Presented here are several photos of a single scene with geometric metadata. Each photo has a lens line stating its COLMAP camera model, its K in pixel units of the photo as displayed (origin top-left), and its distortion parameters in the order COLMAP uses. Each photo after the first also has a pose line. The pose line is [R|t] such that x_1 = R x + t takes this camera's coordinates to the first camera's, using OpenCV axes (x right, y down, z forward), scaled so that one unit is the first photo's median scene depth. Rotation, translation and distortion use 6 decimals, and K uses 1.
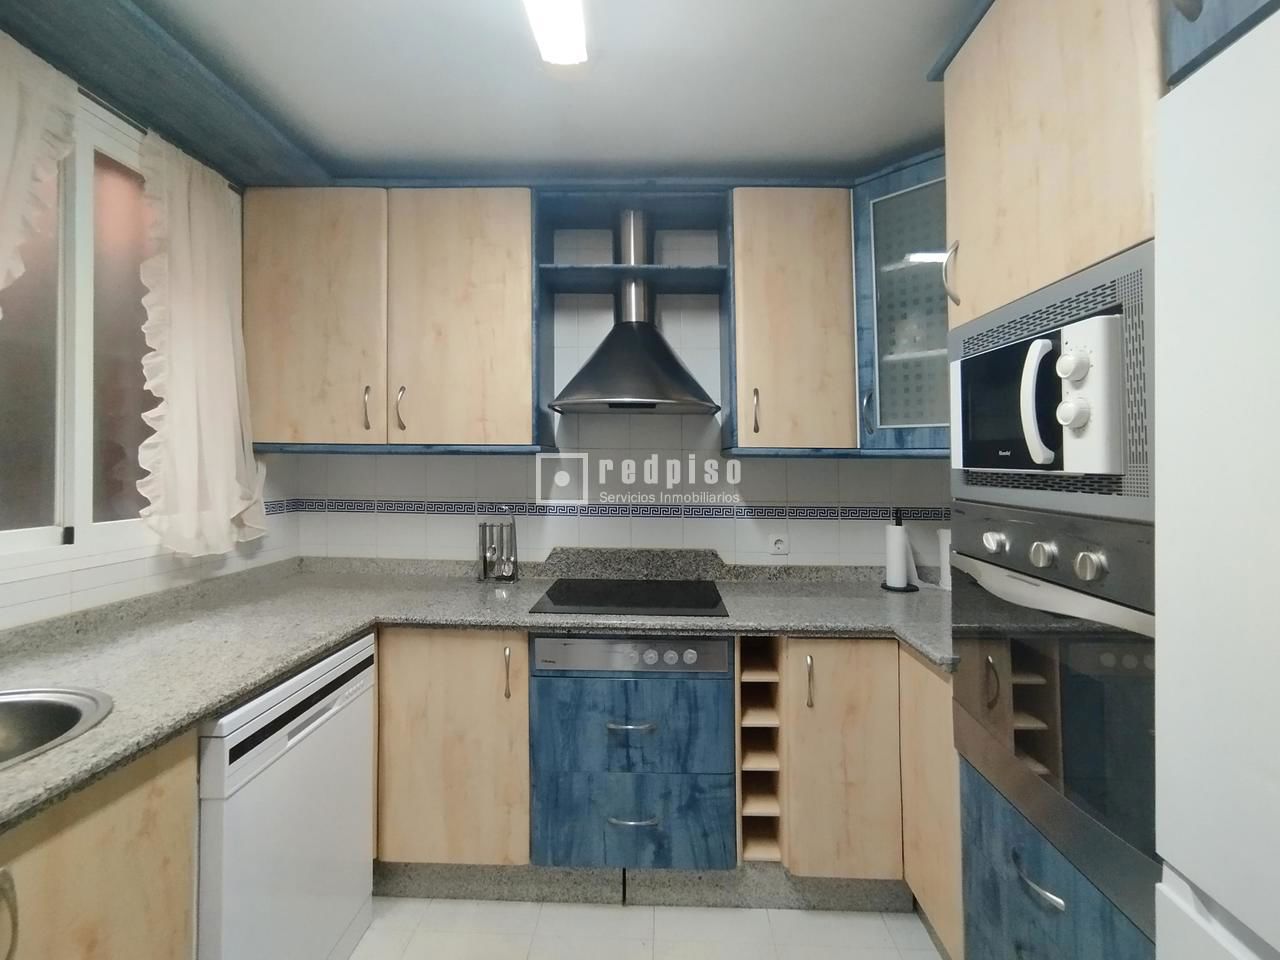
lens RADIAL K [[611.3, 0, 642.6], [0, 611.3, 490.0], [0, 0, 1]] dist [-0.043826, 0.064411]
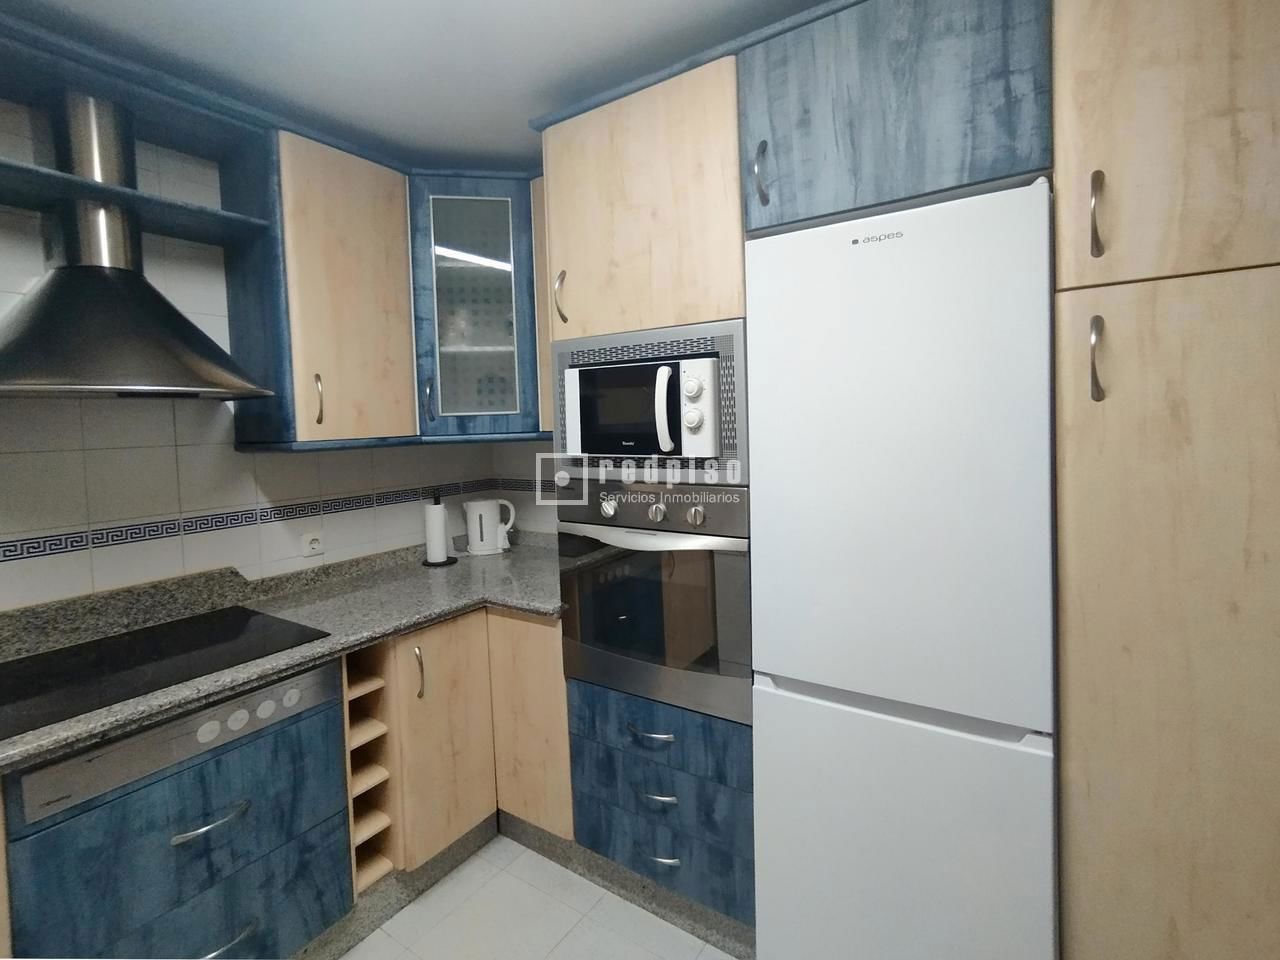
lens RADIAL K [[611.1, 0, 643.1], [0, 611.1, 478.5], [0, 0, 1]] dist [0.003559, 0.000428]
pose [[0.534570, -0.110653, 0.837849, -0.323105], [0.075507, 0.993680, 0.083058, -0.055718], [-0.841744, 0.018863, 0.539547, 0.138035]]
